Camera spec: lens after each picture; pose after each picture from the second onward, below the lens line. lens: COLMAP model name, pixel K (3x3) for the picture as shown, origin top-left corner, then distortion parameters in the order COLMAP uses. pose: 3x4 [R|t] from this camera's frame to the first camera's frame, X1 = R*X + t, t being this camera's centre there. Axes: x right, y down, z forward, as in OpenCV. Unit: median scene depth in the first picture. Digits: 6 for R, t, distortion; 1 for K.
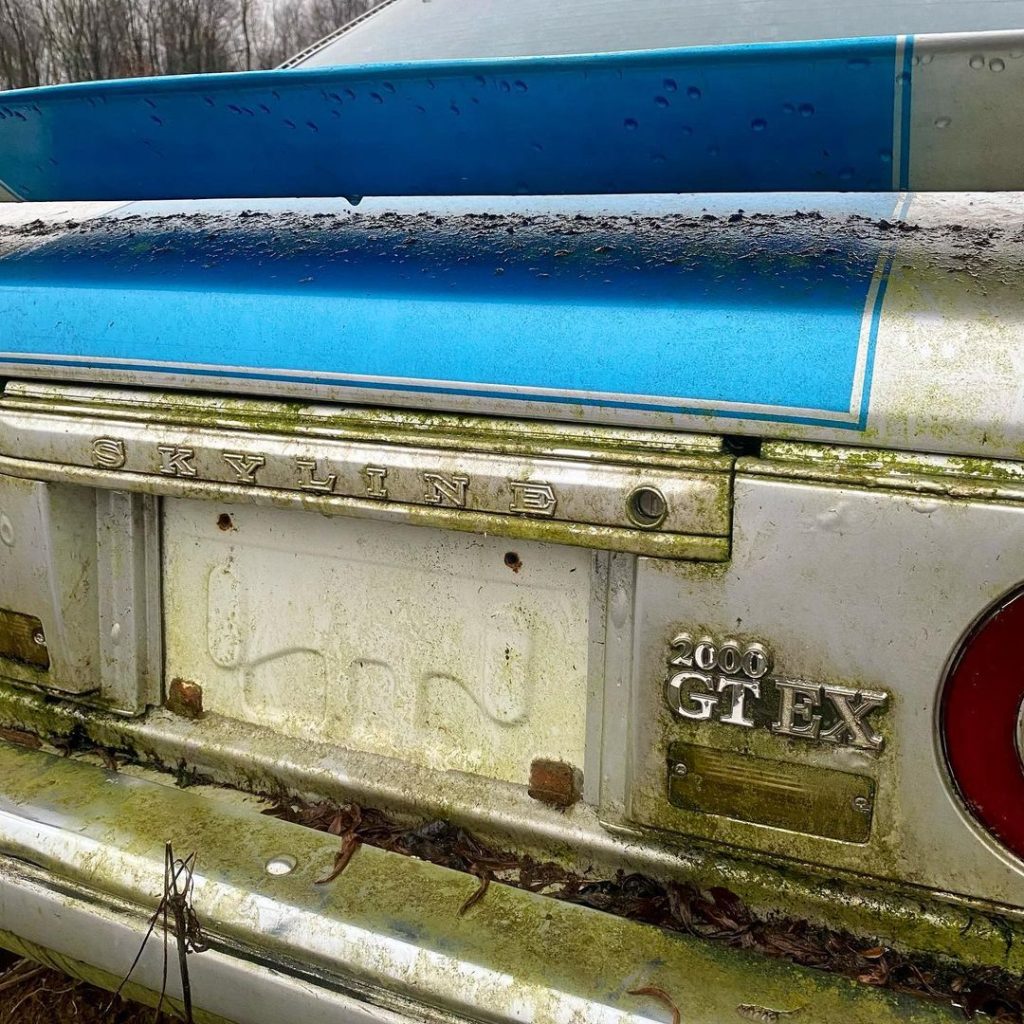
lens RADIAL K [[1043.9, 0, 512.0], [0, 1043.9, 512.0], [0, 0, 1]] dist [0.006039, 0.000344]
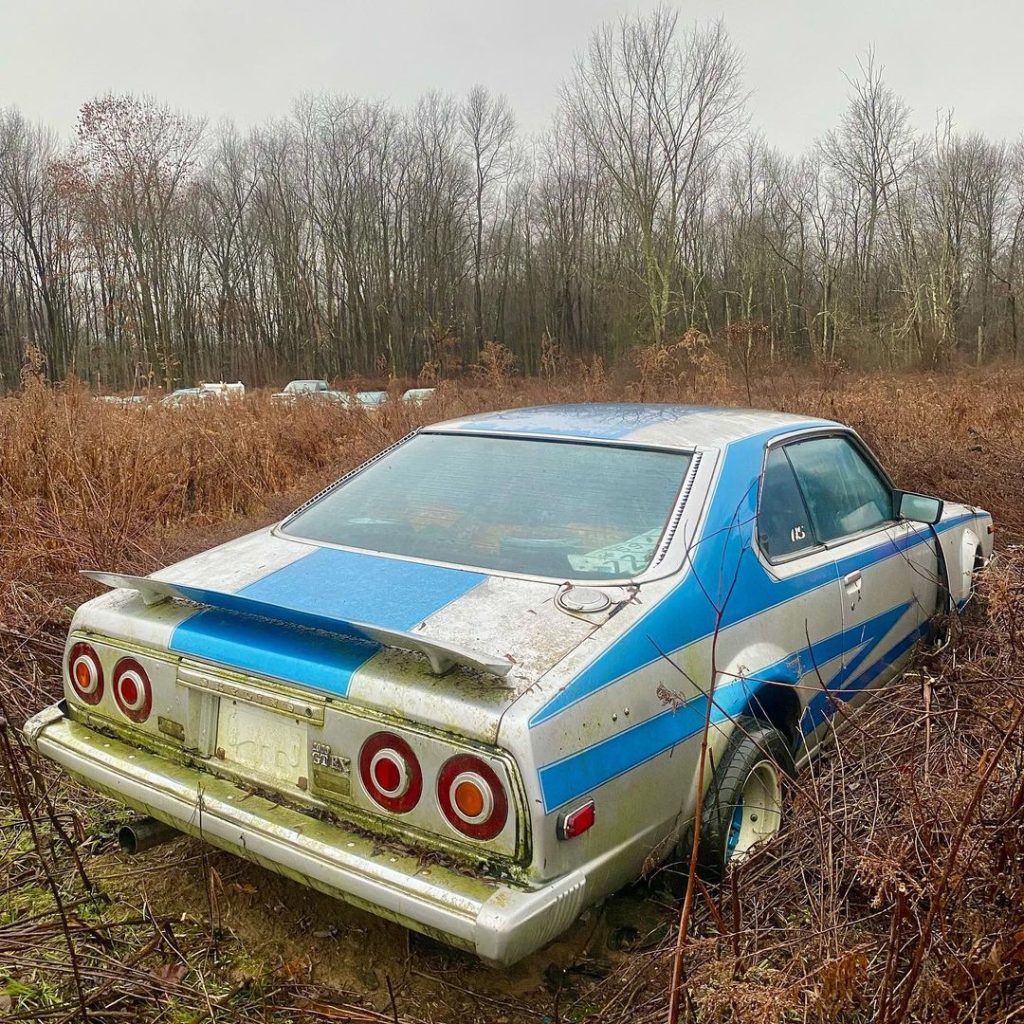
lens RADIAL K [[1043.9, 0, 512.0], [0, 1043.9, 512.0], [0, 0, 1]] dist [0.006039, 0.000344]
pose [[0.979563, 0.051948, -0.194313, 1.307867], [-0.078405, 0.988271, -0.131046, -0.241148], [0.185226, 0.143603, 0.972147, -2.372546]]
